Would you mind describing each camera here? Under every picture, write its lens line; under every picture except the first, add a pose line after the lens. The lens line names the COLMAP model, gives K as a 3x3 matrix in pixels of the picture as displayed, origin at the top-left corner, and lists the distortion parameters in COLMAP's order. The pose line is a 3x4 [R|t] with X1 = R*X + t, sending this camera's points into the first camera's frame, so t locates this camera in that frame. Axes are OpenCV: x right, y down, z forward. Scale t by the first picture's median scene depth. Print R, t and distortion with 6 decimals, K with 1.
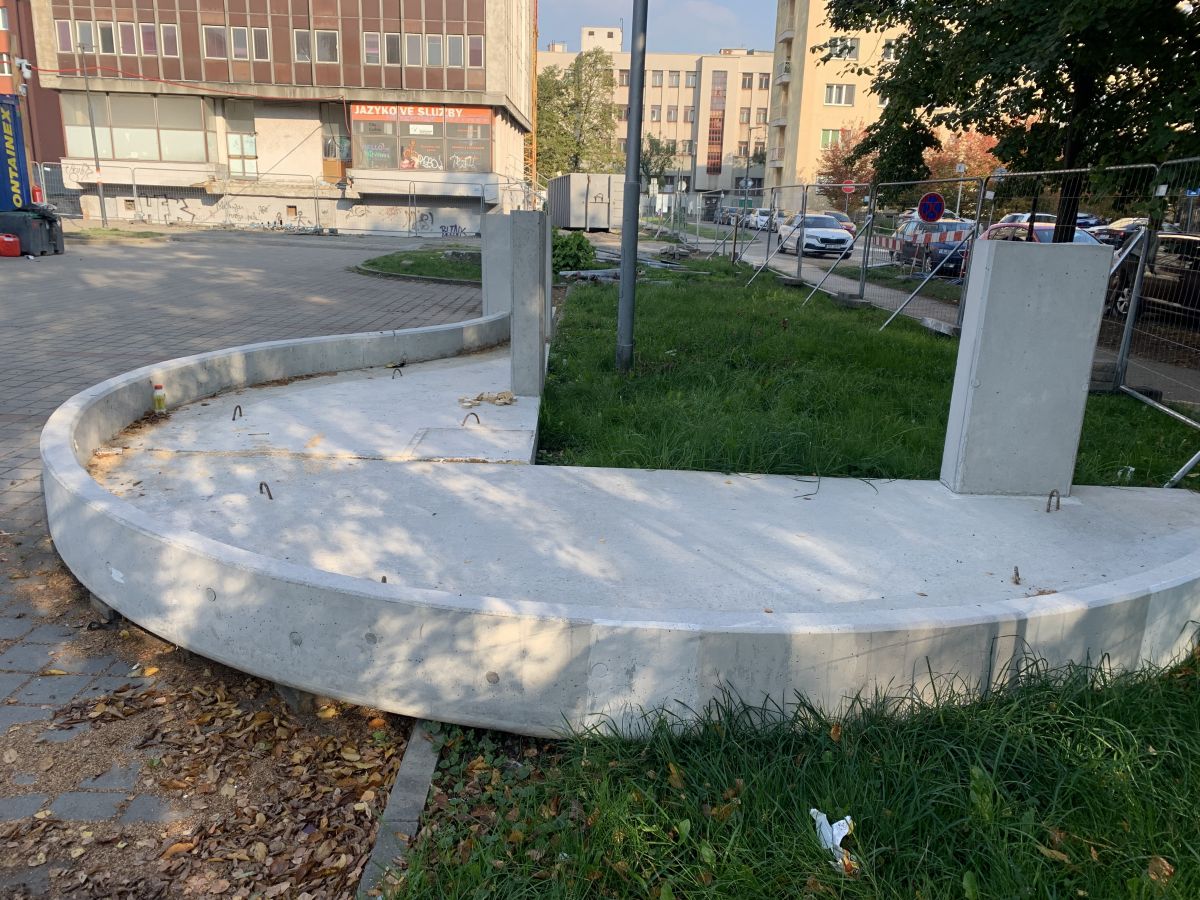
lens RADIAL K [[906.7, 0, 623.8], [0, 906.7, 455.9], [0, 0, 1]] dist [-0.012238, 0.011332]
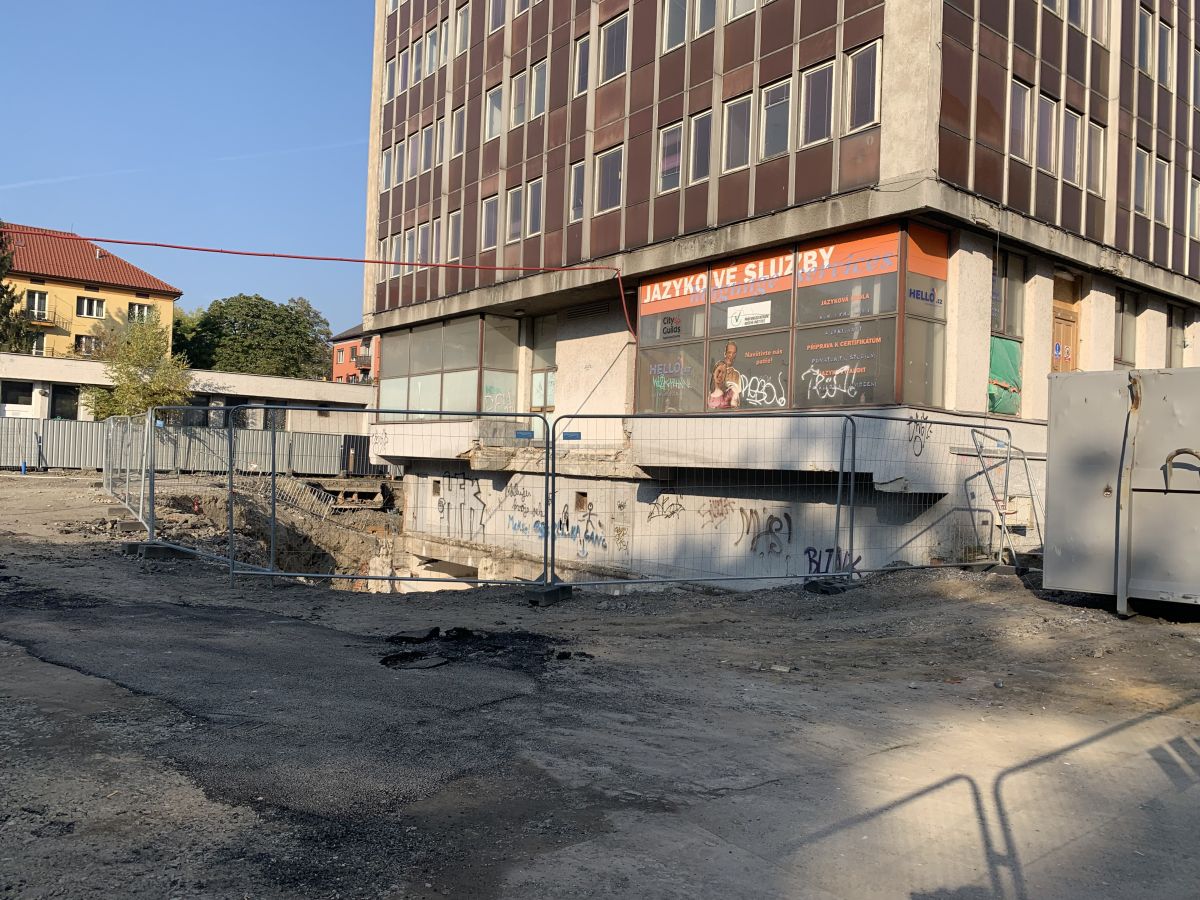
lens RADIAL K [[906.7, 0, 597.7], [0, 906.7, 460.7], [0, 0, 1]] dist [-0.012238, 0.011332]
pose [[0.614669, -0.014736, -0.788647, 0.052633], [-0.224984, 0.955017, -0.193197, -0.205385], [0.756018, 0.296185, 0.583704, 0.733414]]
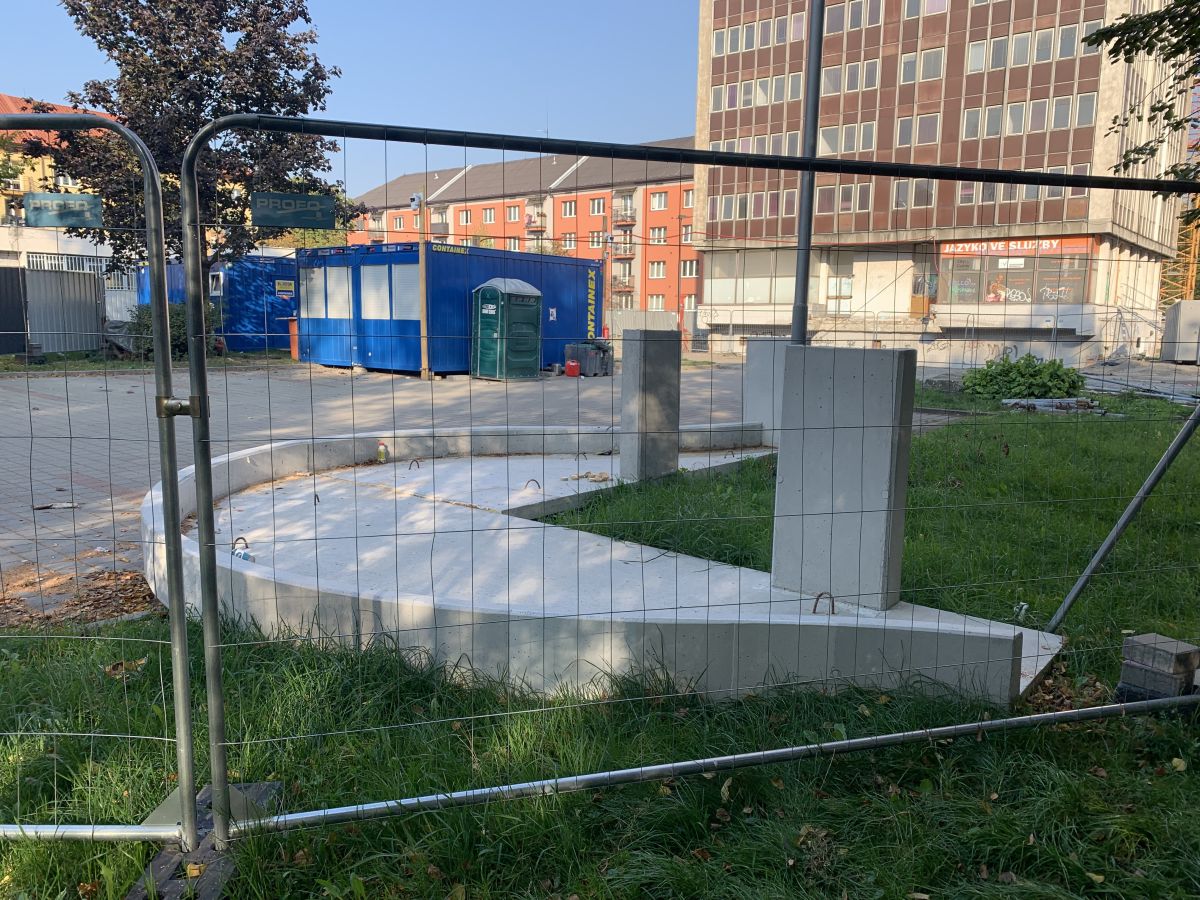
lens RADIAL K [[906.7, 0, 599.6], [0, 906.7, 455.0], [0, 0, 1]] dist [-0.012238, 0.011332]
pose [[0.776033, 0.066882, -0.627136, 0.058774], [-0.156934, 0.983563, -0.089301, 0.001293], [0.610855, 0.167719, 0.773774, 0.004348]]
